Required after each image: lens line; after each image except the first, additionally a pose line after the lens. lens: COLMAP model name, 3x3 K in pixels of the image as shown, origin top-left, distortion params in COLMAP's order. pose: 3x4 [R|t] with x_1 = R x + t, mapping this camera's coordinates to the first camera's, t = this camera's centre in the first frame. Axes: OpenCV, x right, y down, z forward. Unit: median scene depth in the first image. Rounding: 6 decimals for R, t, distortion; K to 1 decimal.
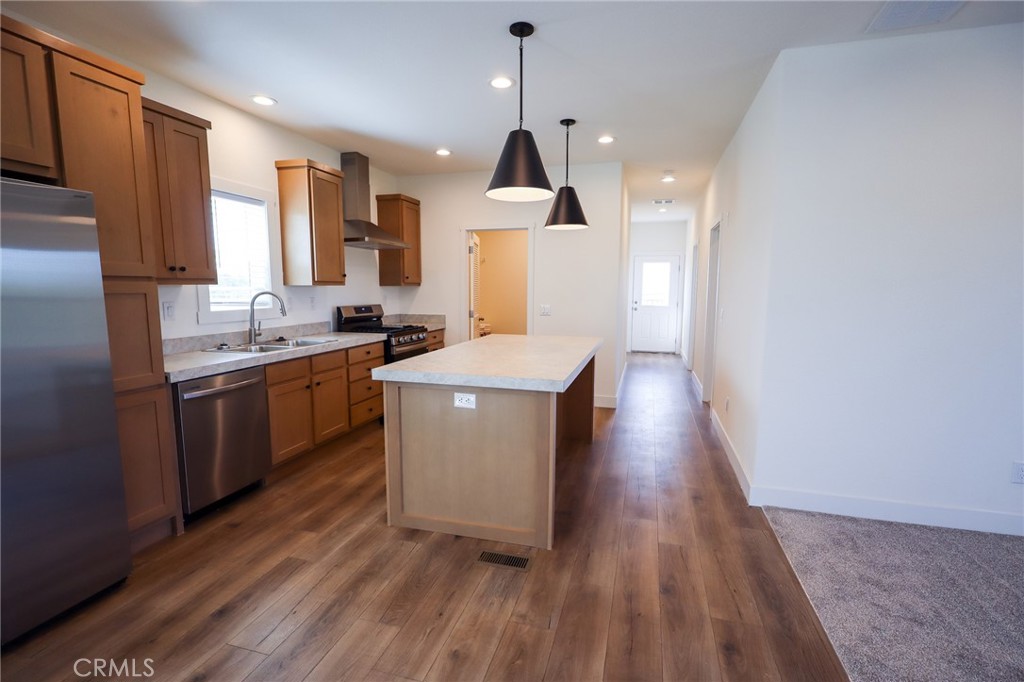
lens RADIAL K [[469.8, 0, 514.3], [0, 469.8, 342.8], [0, 0, 1]] dist [-0.003991, -0.001383]
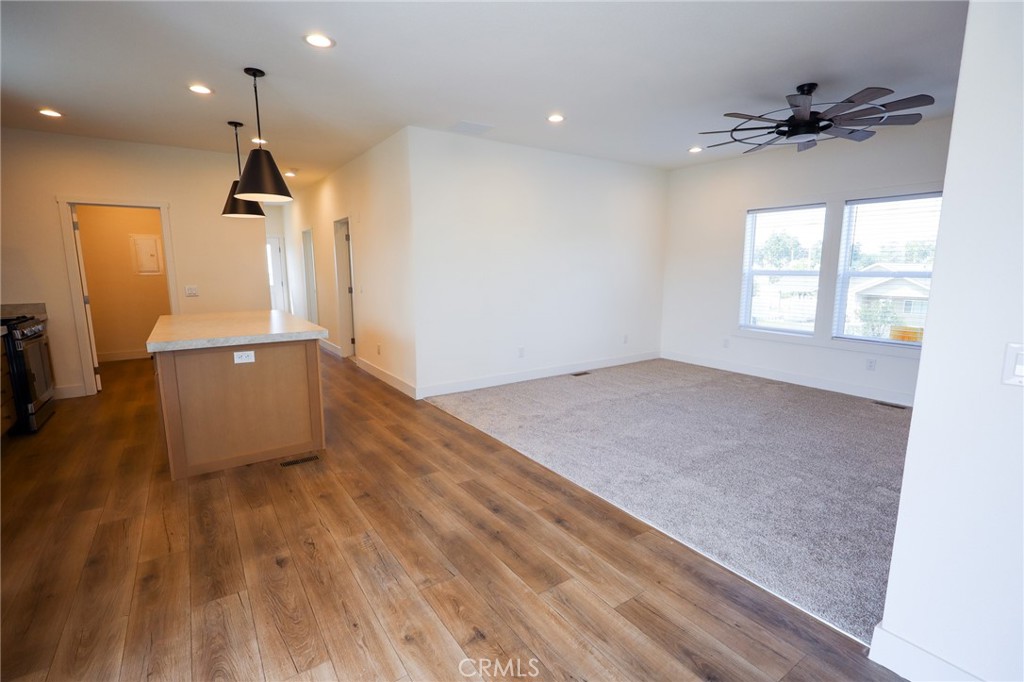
lens RADIAL K [[442.7, 0, 512.0], [0, 442.7, 332.1], [0, 0, 1]] dist [-0.000877, -0.000250]
pose [[0.641736, -0.114602, 0.758315, -0.546789], [0.094742, 0.993045, 0.069899, 0.040183], [-0.761051, 0.026988, 0.648130, -0.342322]]
